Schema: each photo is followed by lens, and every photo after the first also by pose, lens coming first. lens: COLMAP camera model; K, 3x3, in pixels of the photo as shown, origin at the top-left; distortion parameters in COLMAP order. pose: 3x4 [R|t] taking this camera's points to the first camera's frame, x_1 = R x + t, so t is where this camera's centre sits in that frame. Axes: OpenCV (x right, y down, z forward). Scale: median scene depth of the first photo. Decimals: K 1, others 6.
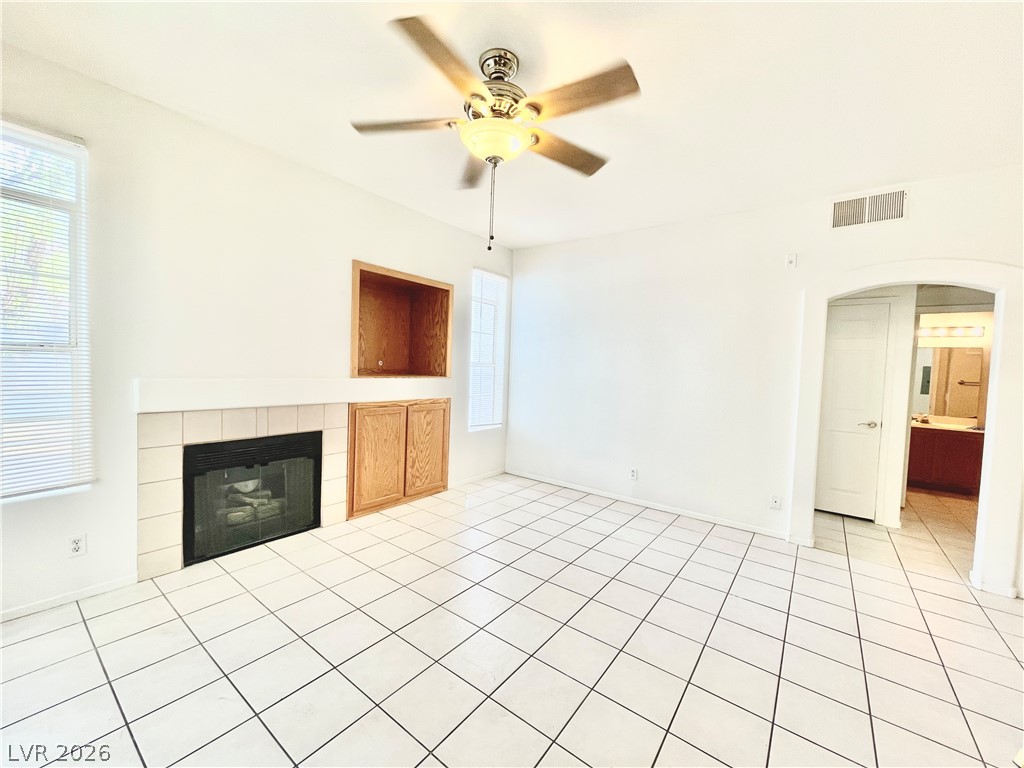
lens RADIAL K [[411.0, 0, 511.4], [0, 411.0, 384.0], [0, 0, 1]] dist [-0.007653, 0.004536]
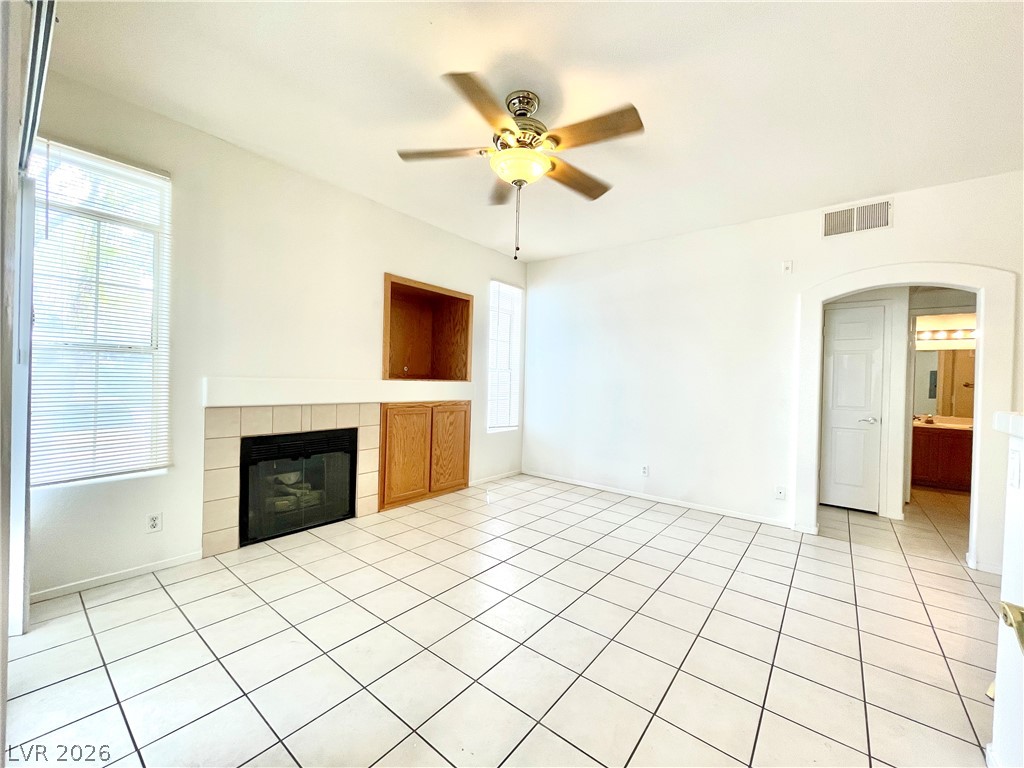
lens RADIAL K [[411.7, 0, 511.5], [0, 411.7, 385.1], [0, 0, 1]] dist [-0.002418, -0.000423]
pose [[0.999744, -0.010399, -0.020070, -0.027879], [0.009708, 0.999367, -0.034238, 0.041842], [0.020413, 0.034034, 0.999212, -0.091181]]
